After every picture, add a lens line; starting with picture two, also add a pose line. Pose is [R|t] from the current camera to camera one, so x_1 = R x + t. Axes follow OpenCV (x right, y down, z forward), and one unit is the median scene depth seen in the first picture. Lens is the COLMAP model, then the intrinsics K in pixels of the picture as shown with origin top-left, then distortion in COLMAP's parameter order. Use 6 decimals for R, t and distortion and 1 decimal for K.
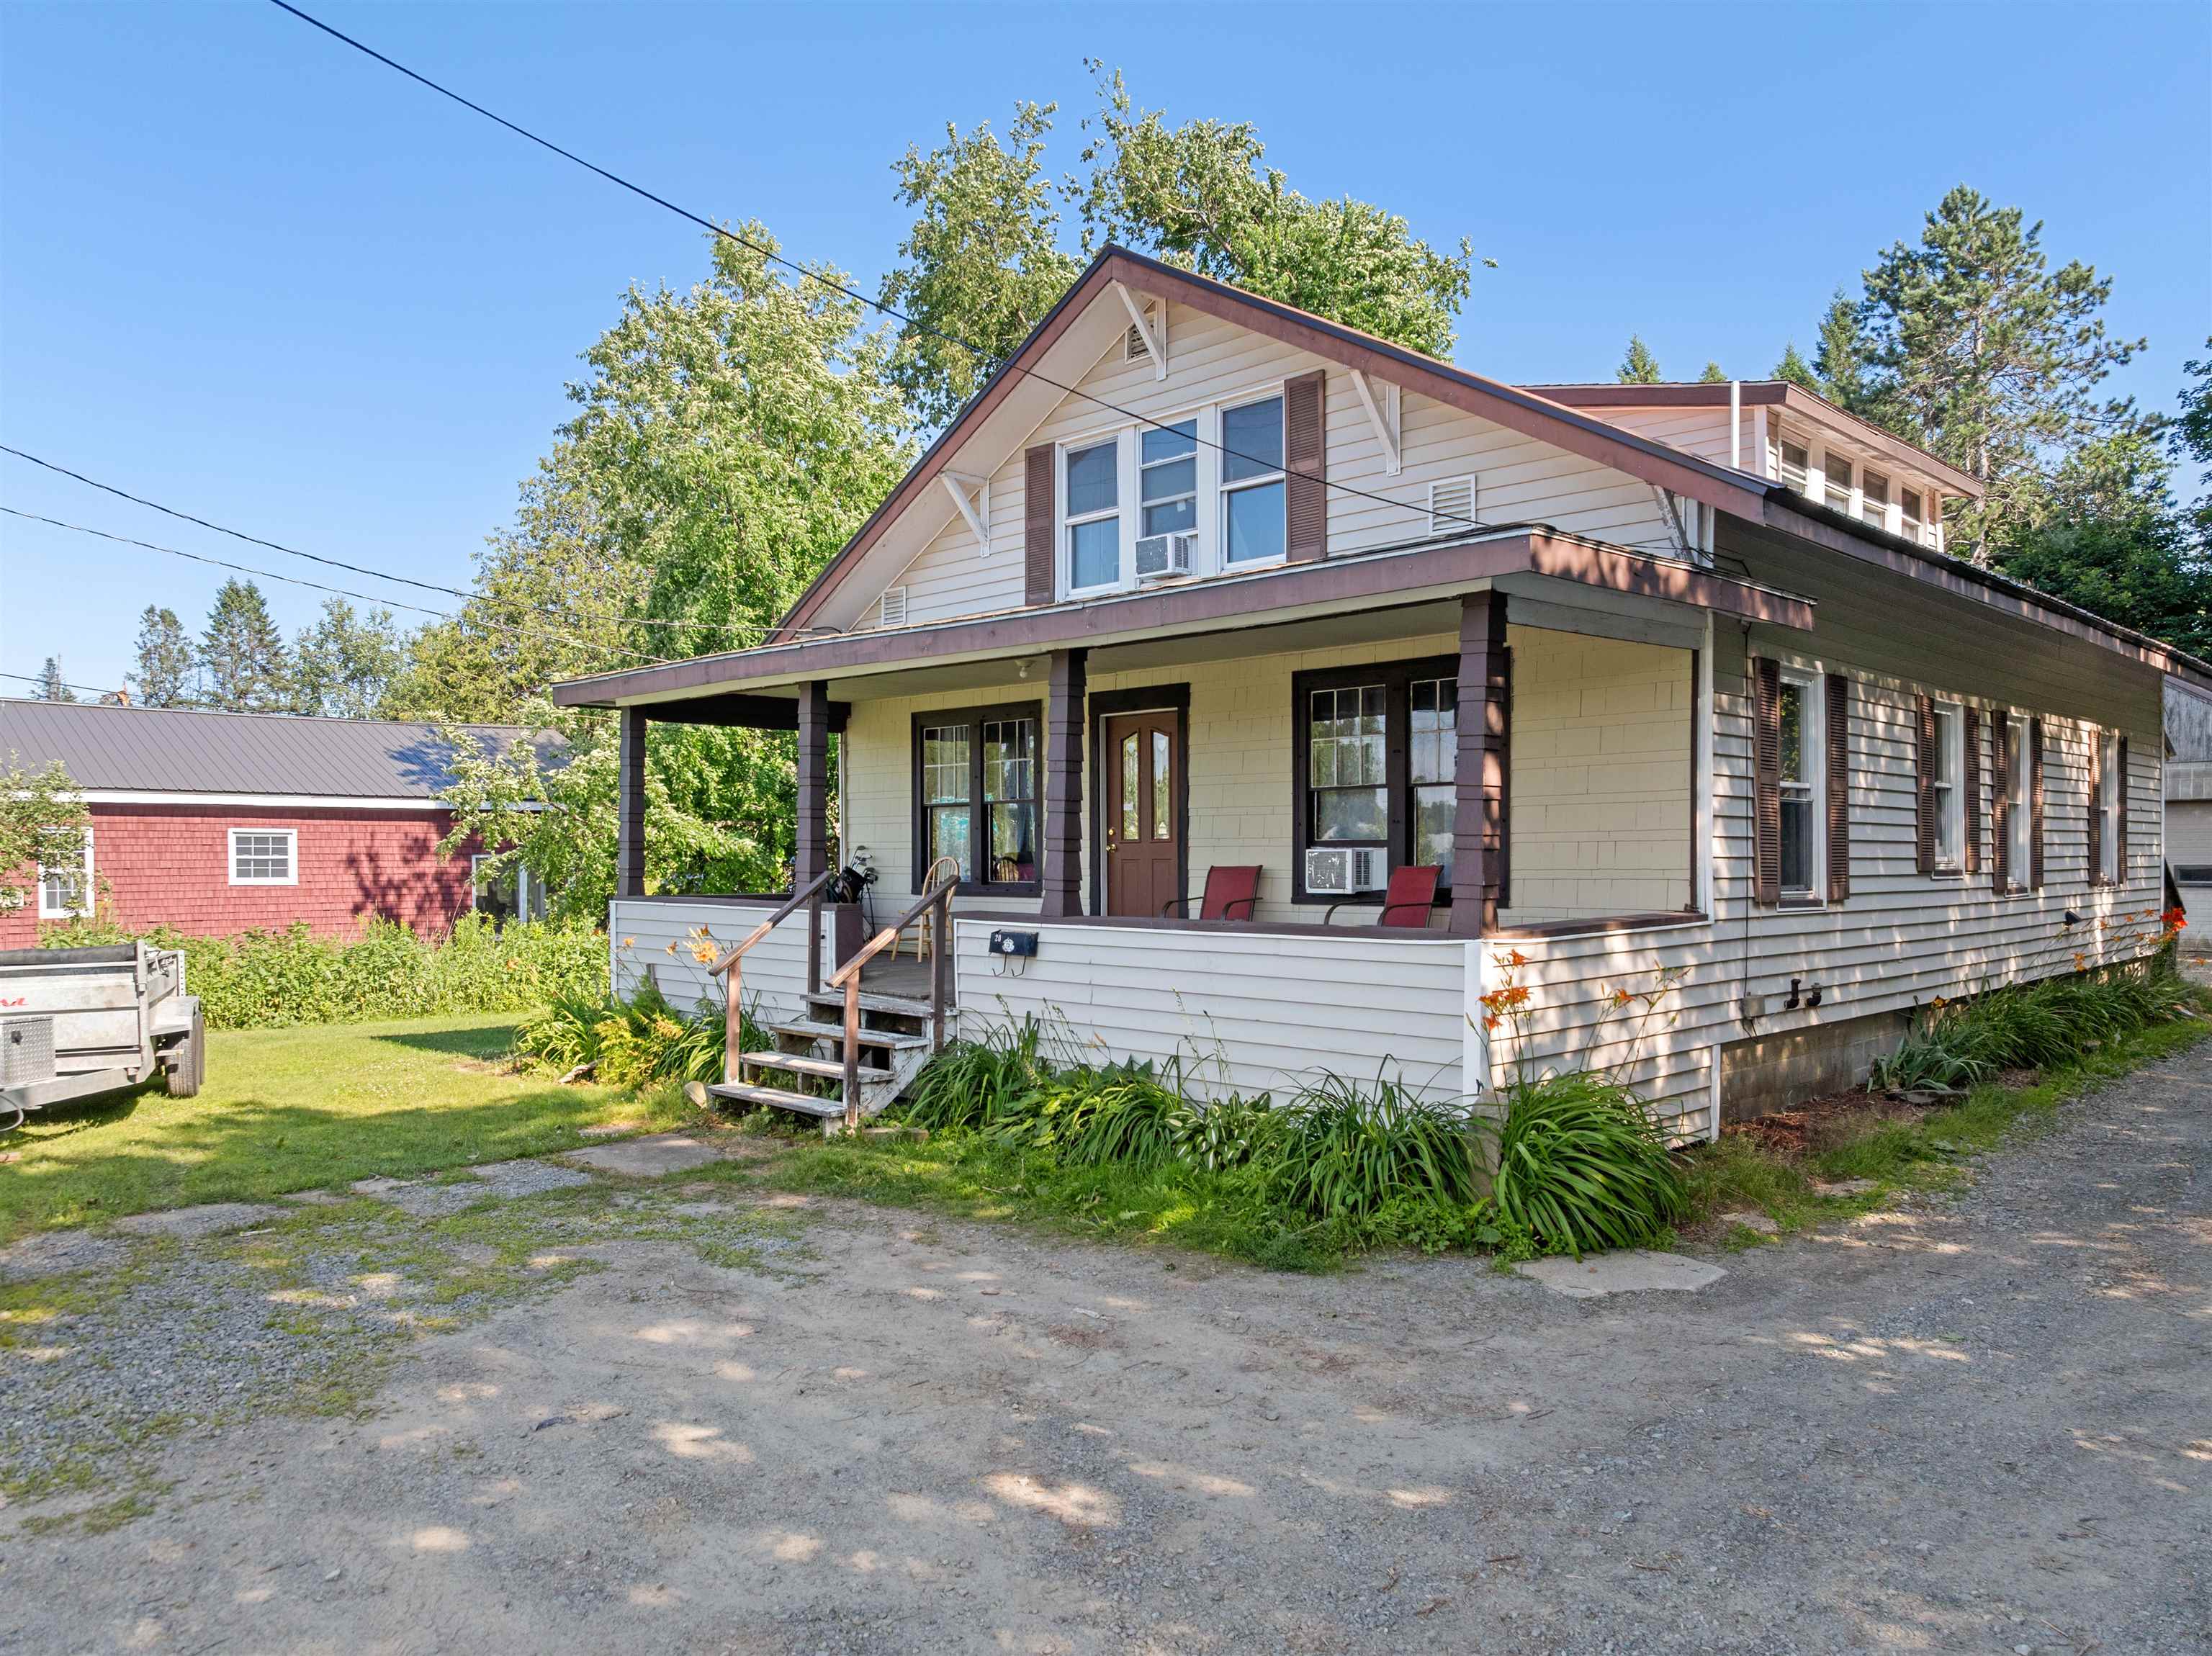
lens RADIAL K [[1586.8, 0, 1108.3], [0, 1586.8, 890.8], [0, 0, 1]] dist [-0.010332, -0.039395]
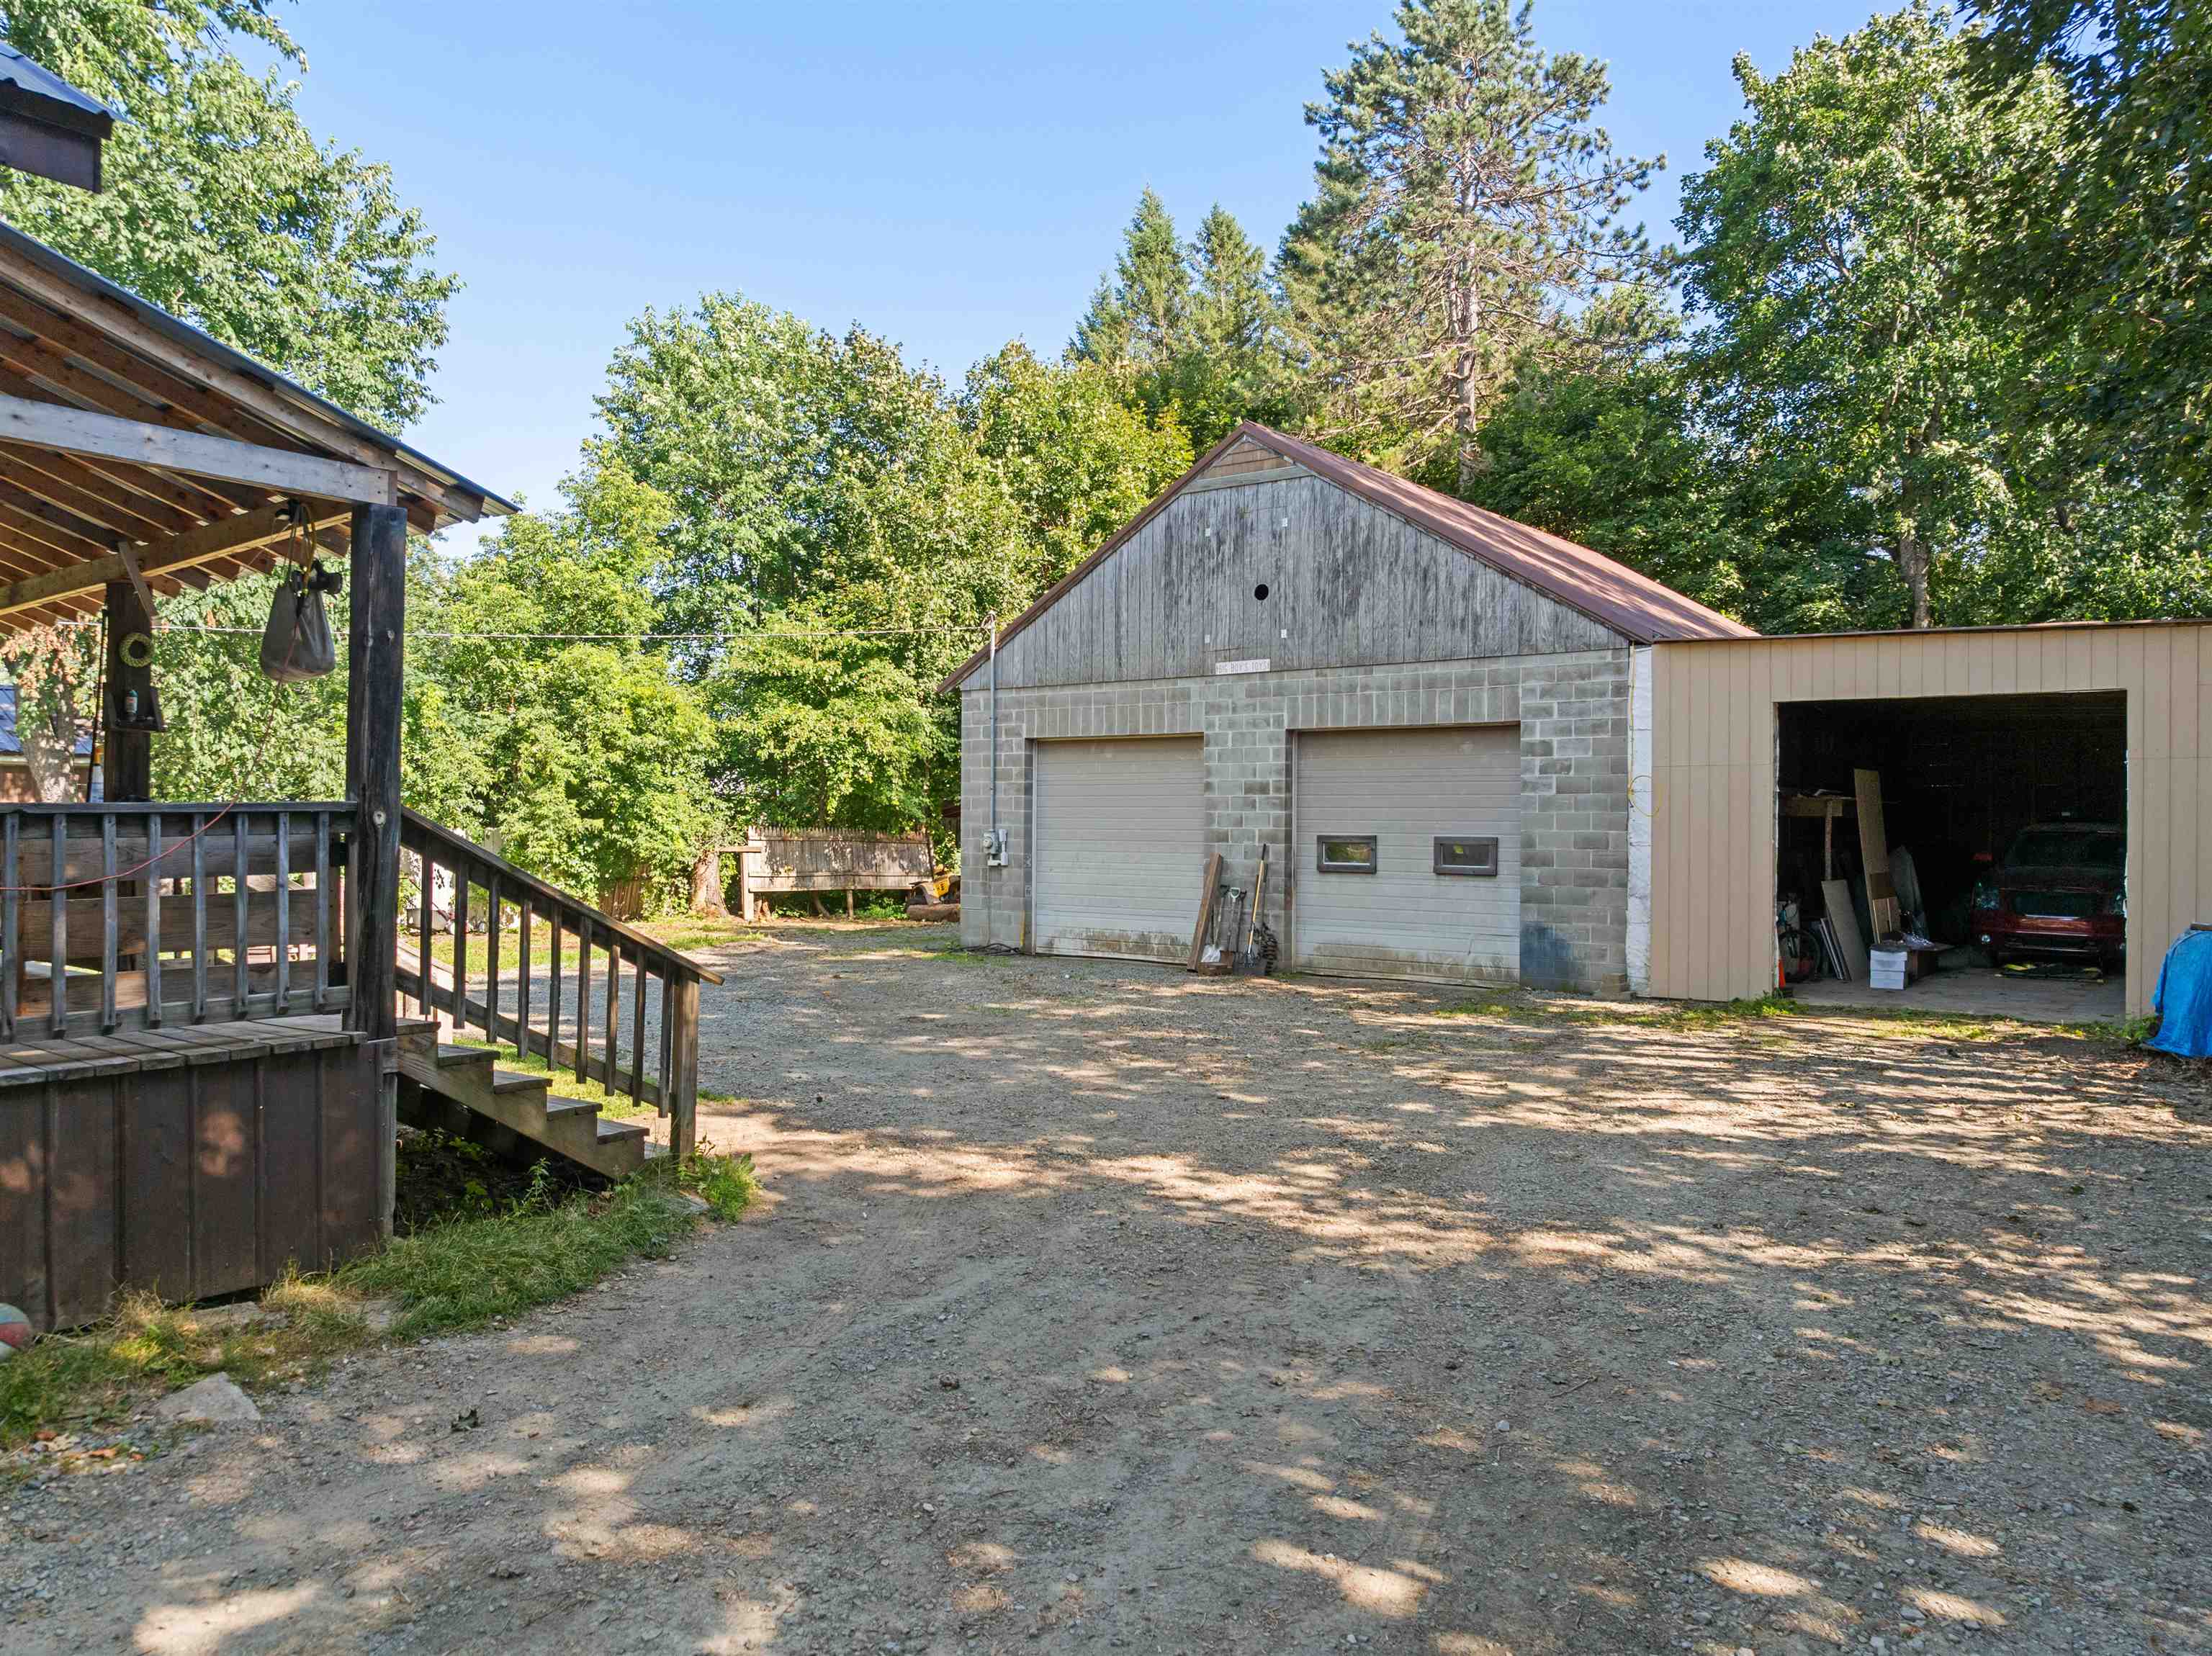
lens RADIAL K [[1573.4, 0, 1111.8], [0, 1573.4, 801.4], [0, 0, 1]] dist [-0.039687, 0.006630]
pose [[0.990559, 0.017234, 0.136000, 1.260667], [-0.012414, 0.999267, -0.036206, -0.017461], [-0.136525, 0.034176, 0.990047, 1.136554]]
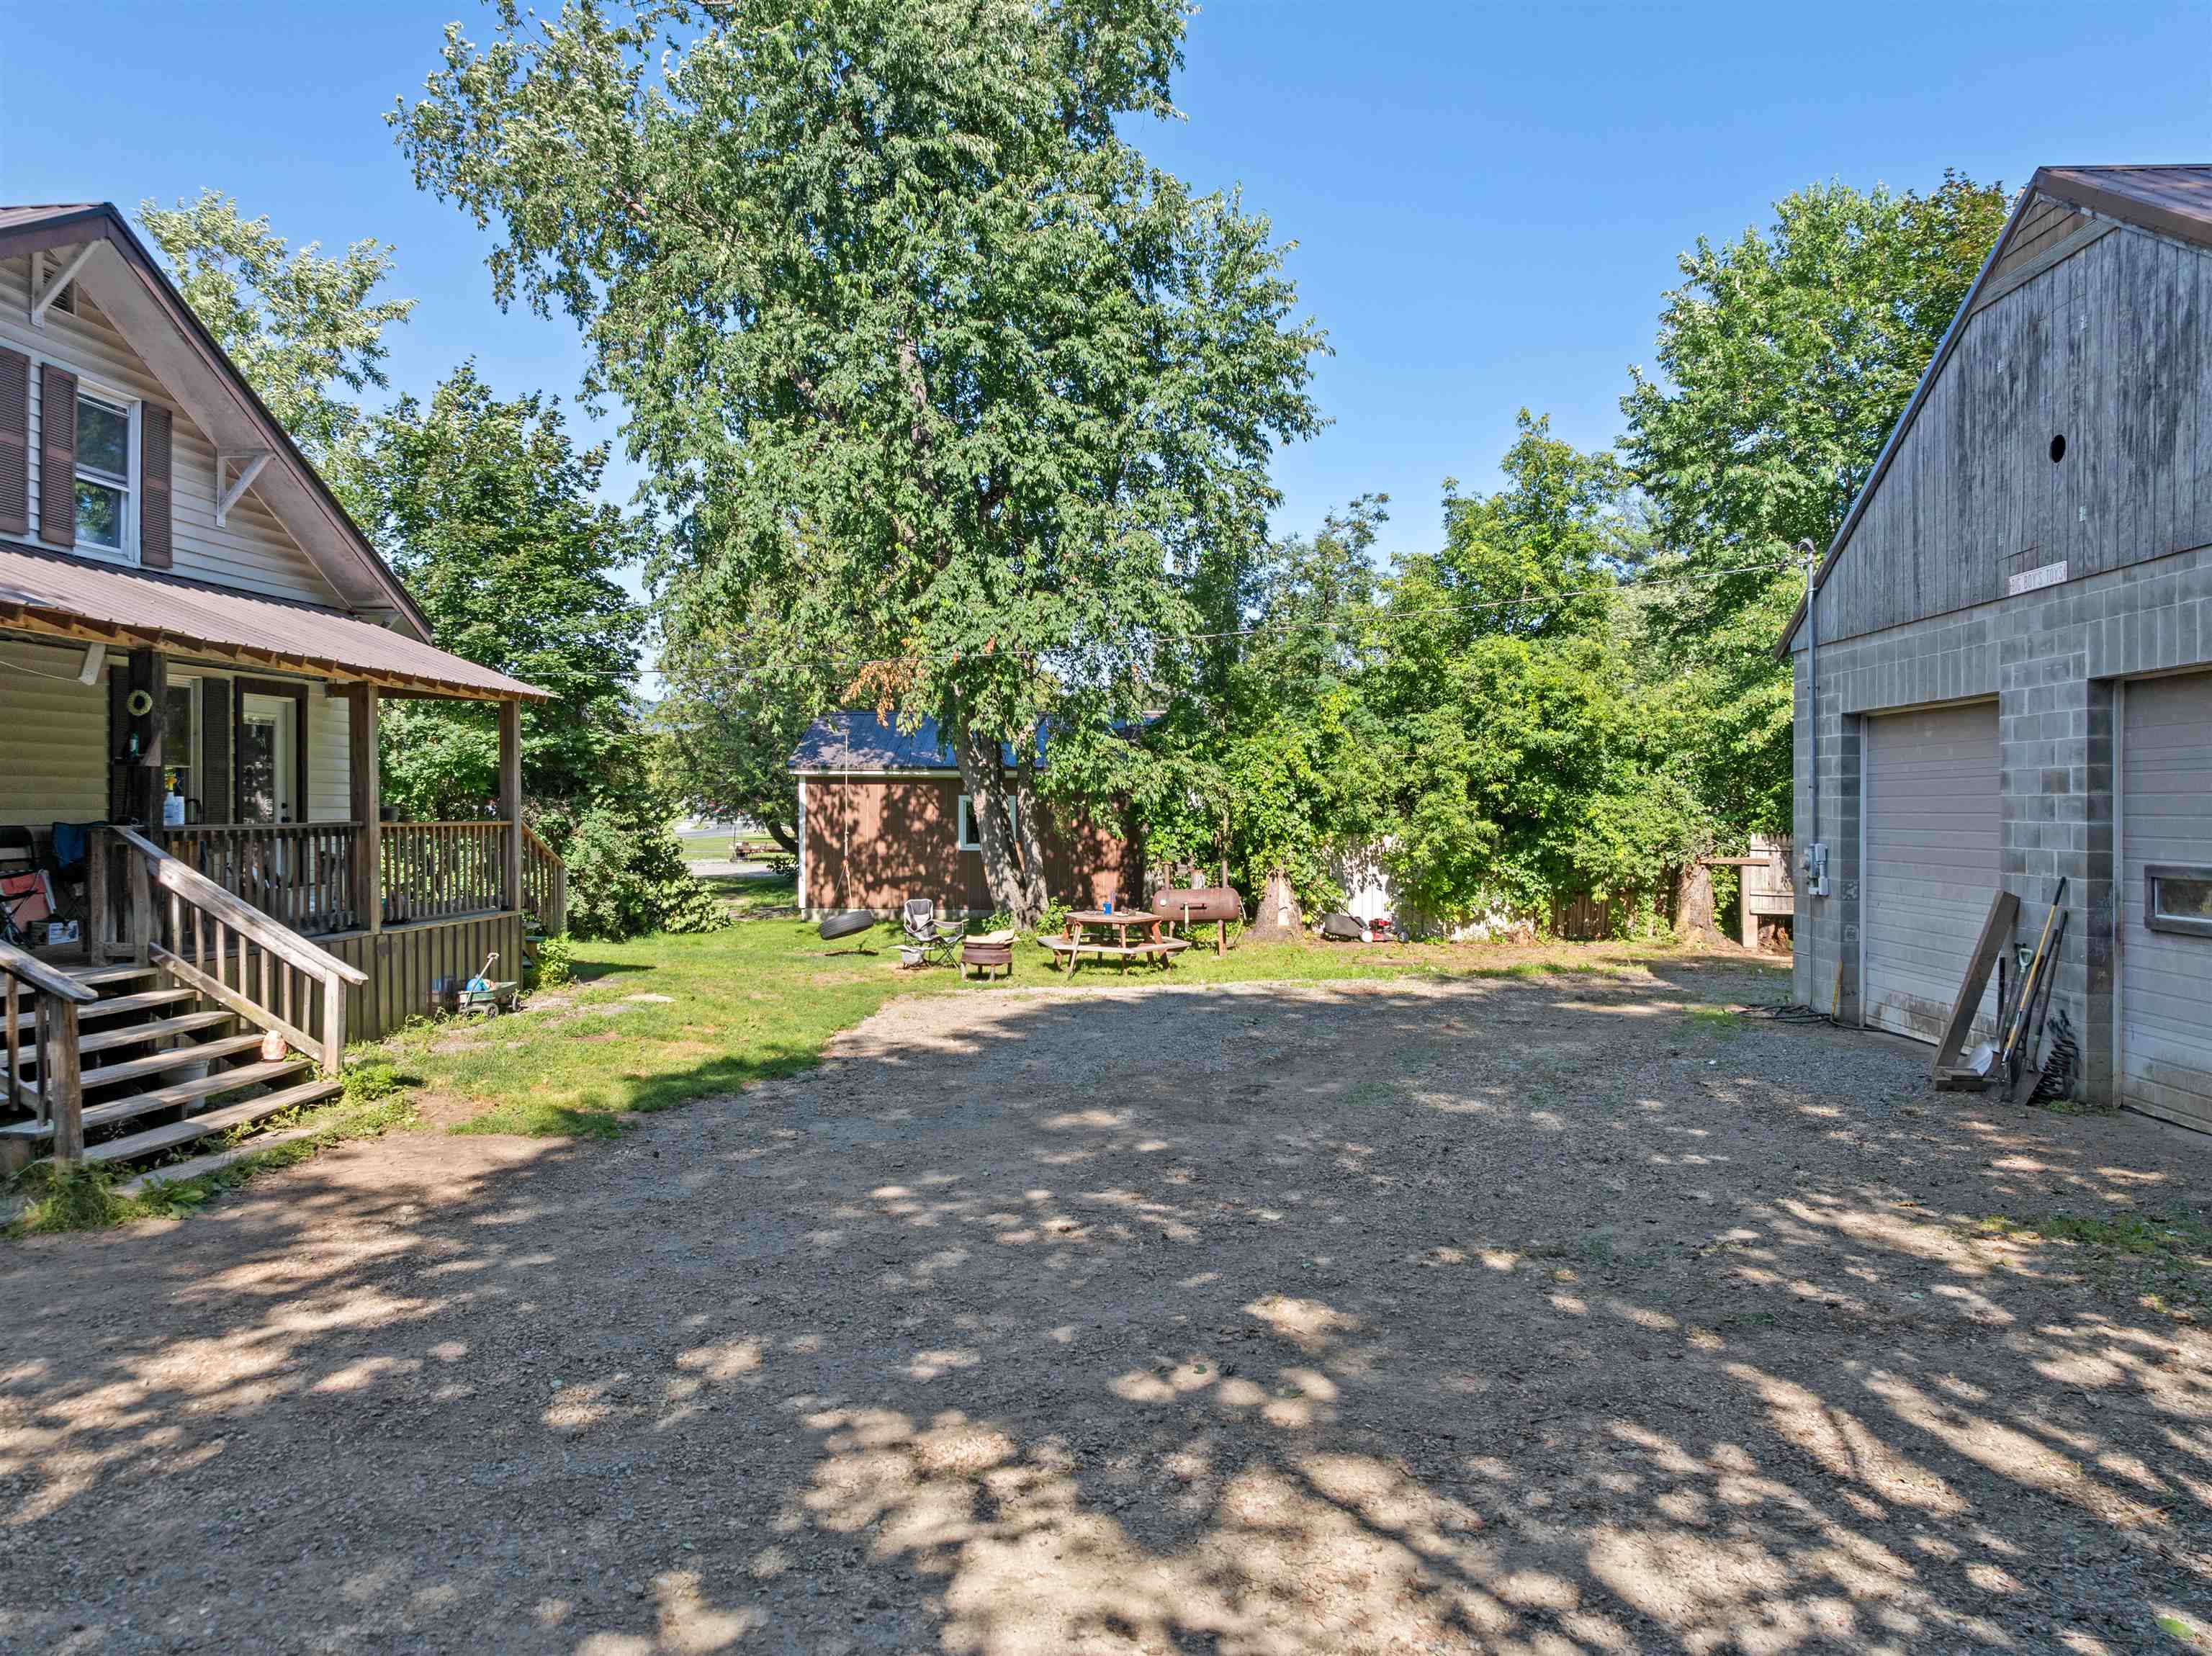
lens RADIAL K [[1573.4, 0, 1111.8], [0, 1573.4, 801.4], [0, 0, 1]] dist [-0.039687, 0.006630]
pose [[0.682313, 0.008461, -0.731012, 1.935095], [-0.026242, 0.999572, -0.012925, -0.053031], [0.730589, 0.028002, 0.682243, 1.665704]]
